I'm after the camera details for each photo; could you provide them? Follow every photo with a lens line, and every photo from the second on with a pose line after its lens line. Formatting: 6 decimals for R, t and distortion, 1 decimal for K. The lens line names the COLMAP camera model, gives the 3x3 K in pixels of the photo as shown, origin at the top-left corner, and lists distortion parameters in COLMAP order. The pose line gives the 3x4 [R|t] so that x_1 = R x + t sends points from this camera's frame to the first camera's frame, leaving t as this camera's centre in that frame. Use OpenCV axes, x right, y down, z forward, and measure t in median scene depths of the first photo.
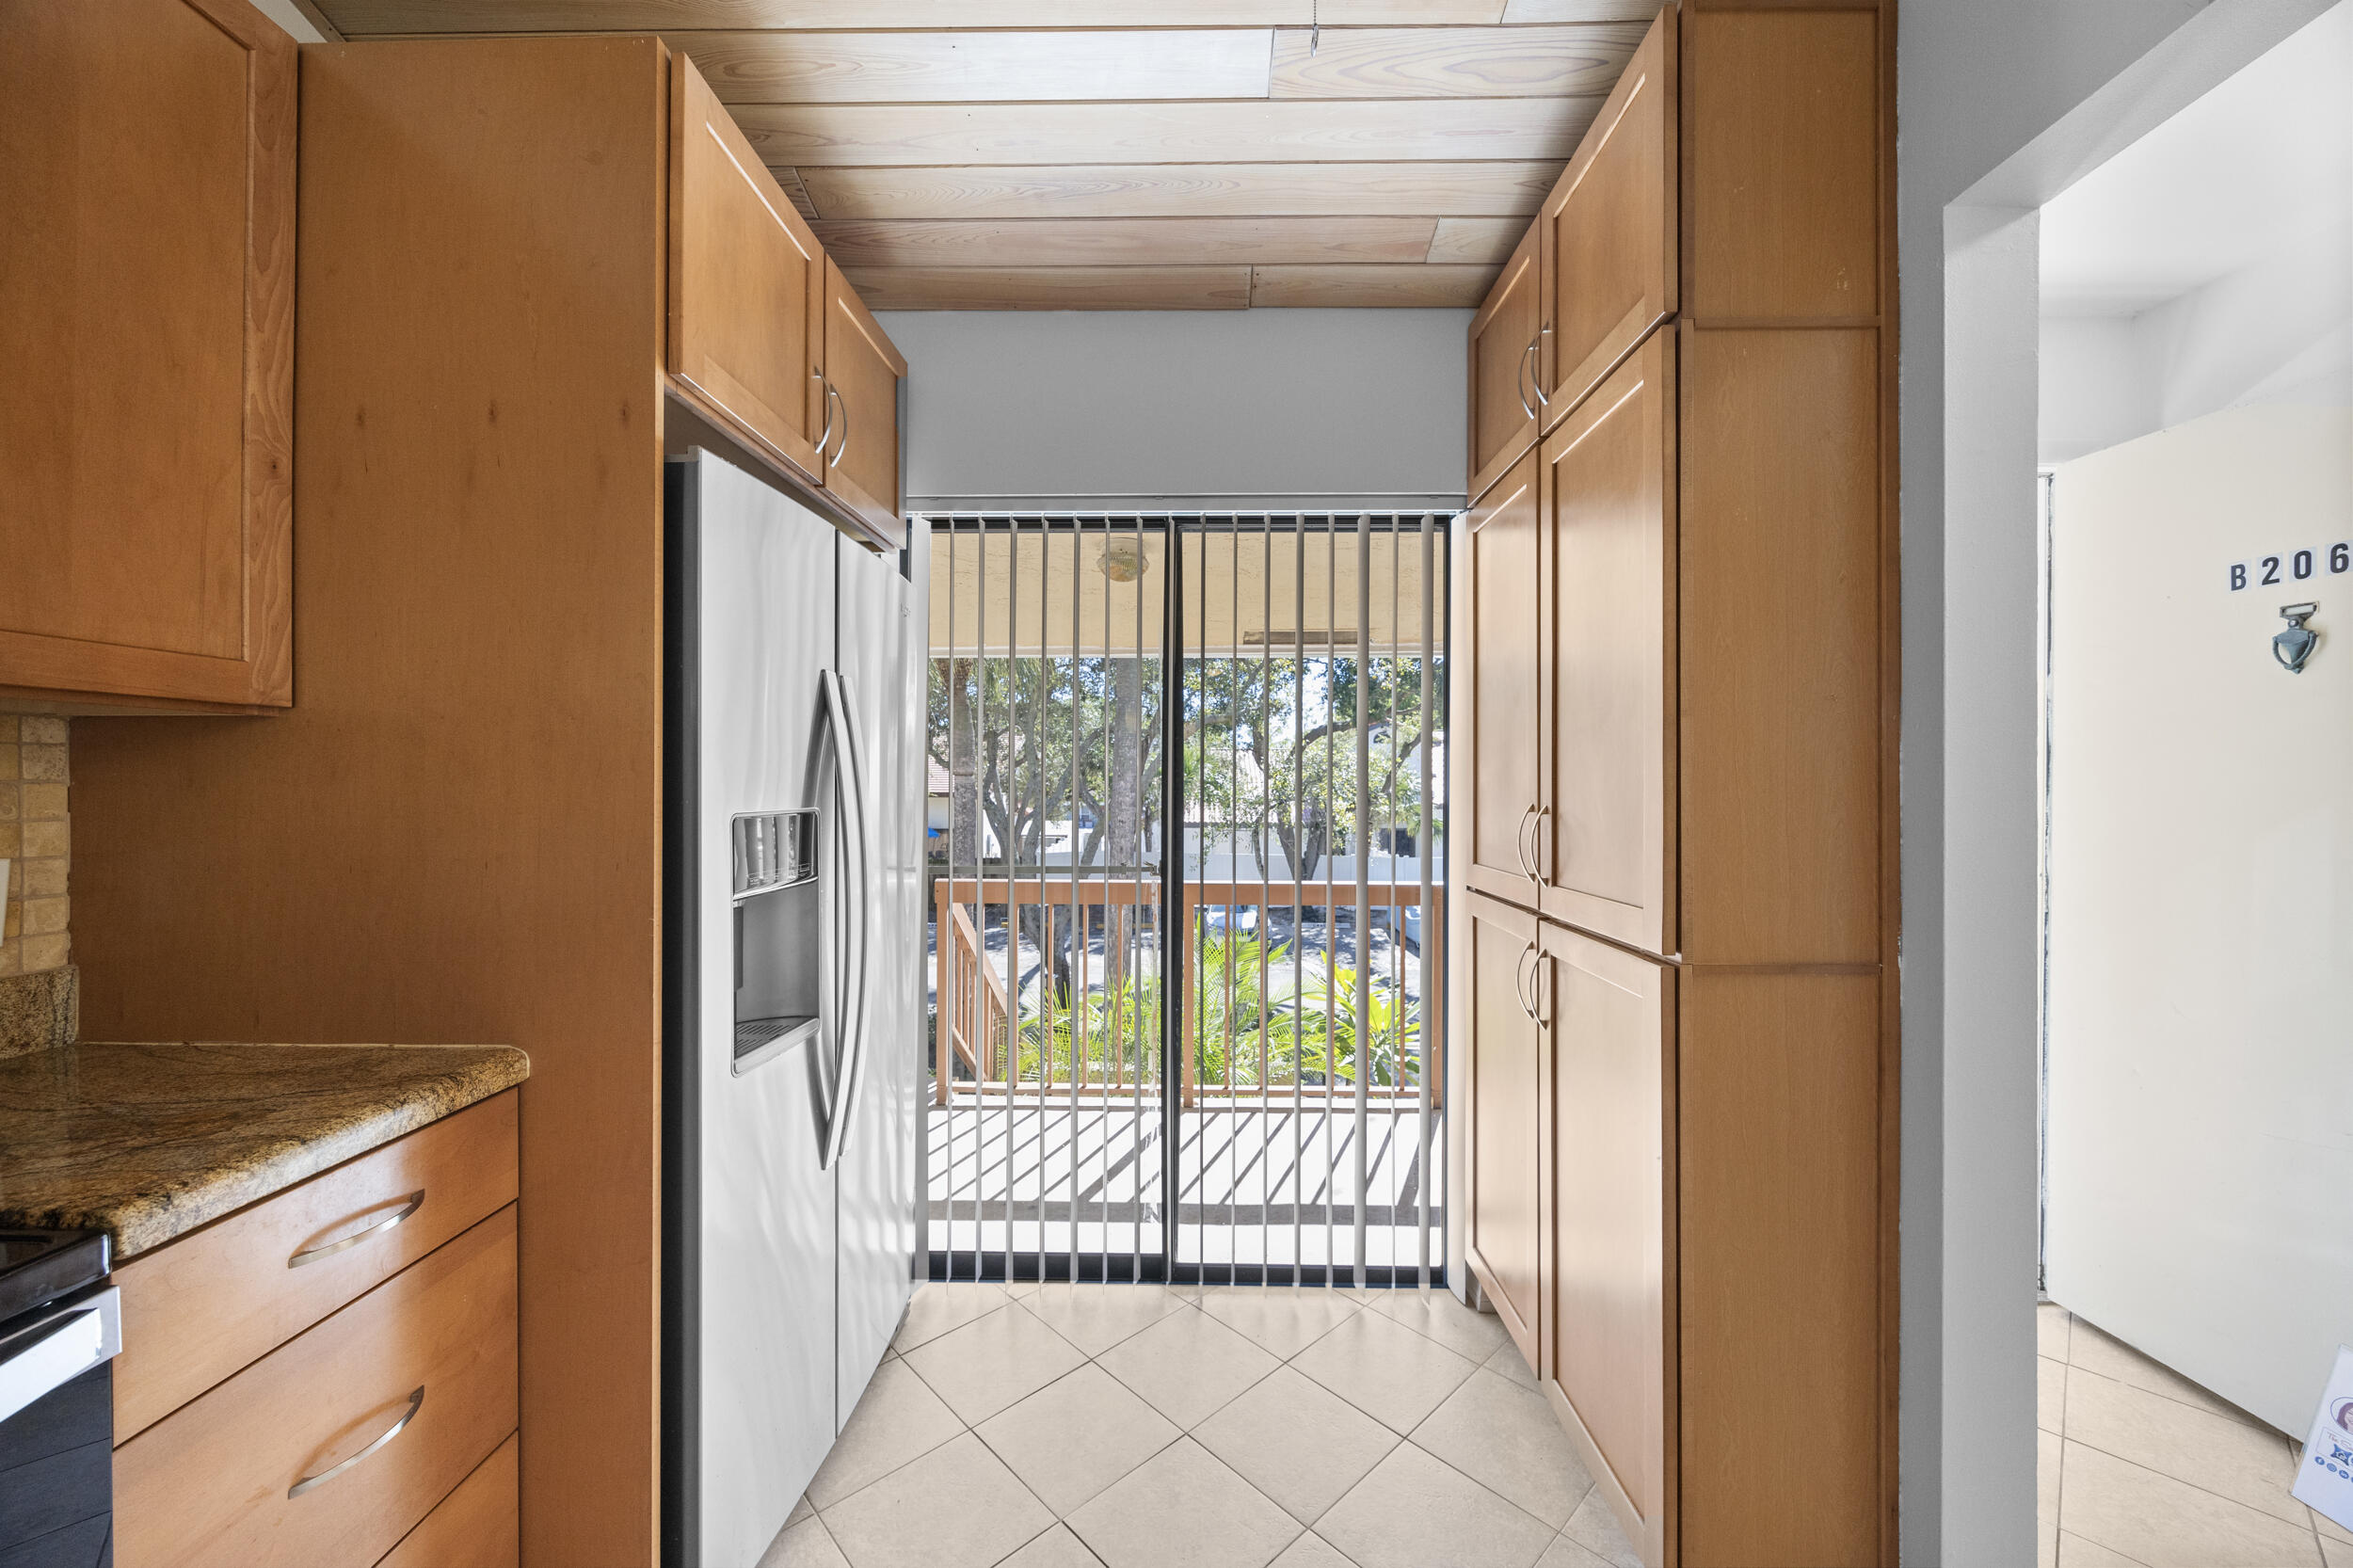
lens RADIAL K [[876.2, 0, 1166.4], [0, 876.2, 779.5], [0, 0, 1]] dist [-0.006694, -0.000028]
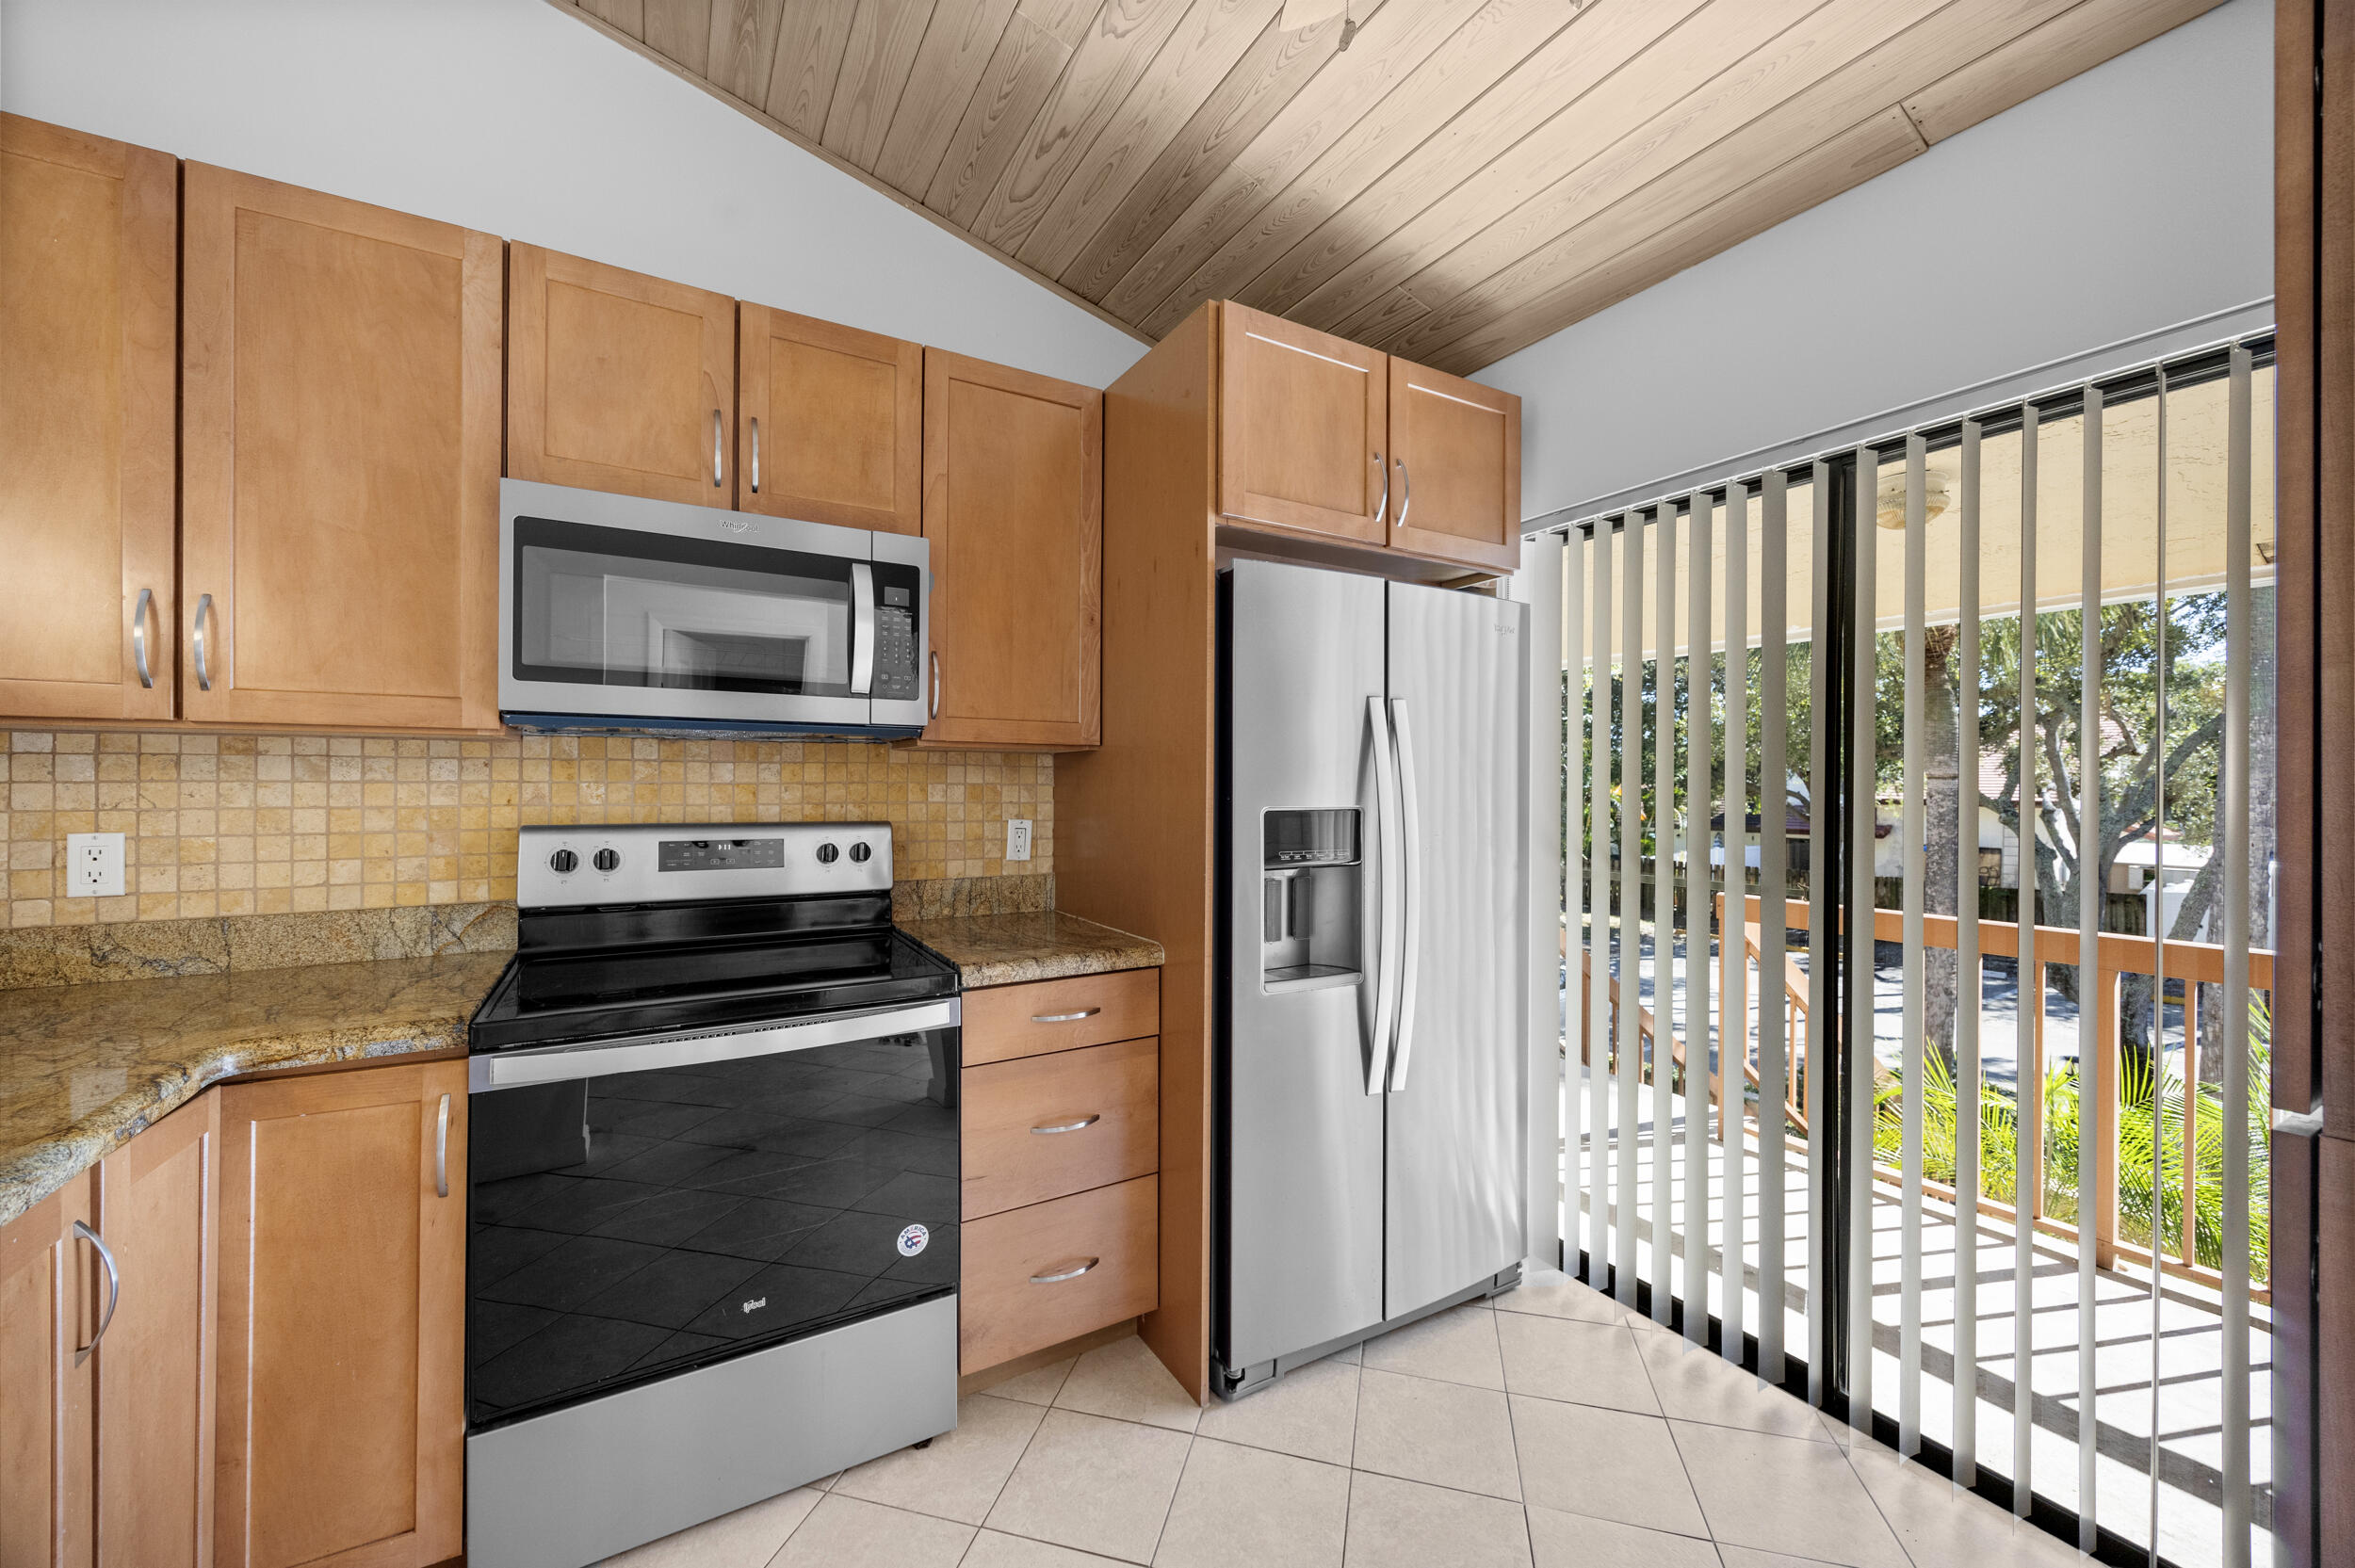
lens RADIAL K [[893.2, 0, 1183.5], [0, 893.2, 782.3], [0, 0, 1]] dist [0.001721, -0.001942]
pose [[0.529464, 0.001074, -0.848331, 0.694661], [-0.005266, 0.999984, -0.002021, -0.000516], [0.848316, 0.005537, 0.529462, 0.124779]]
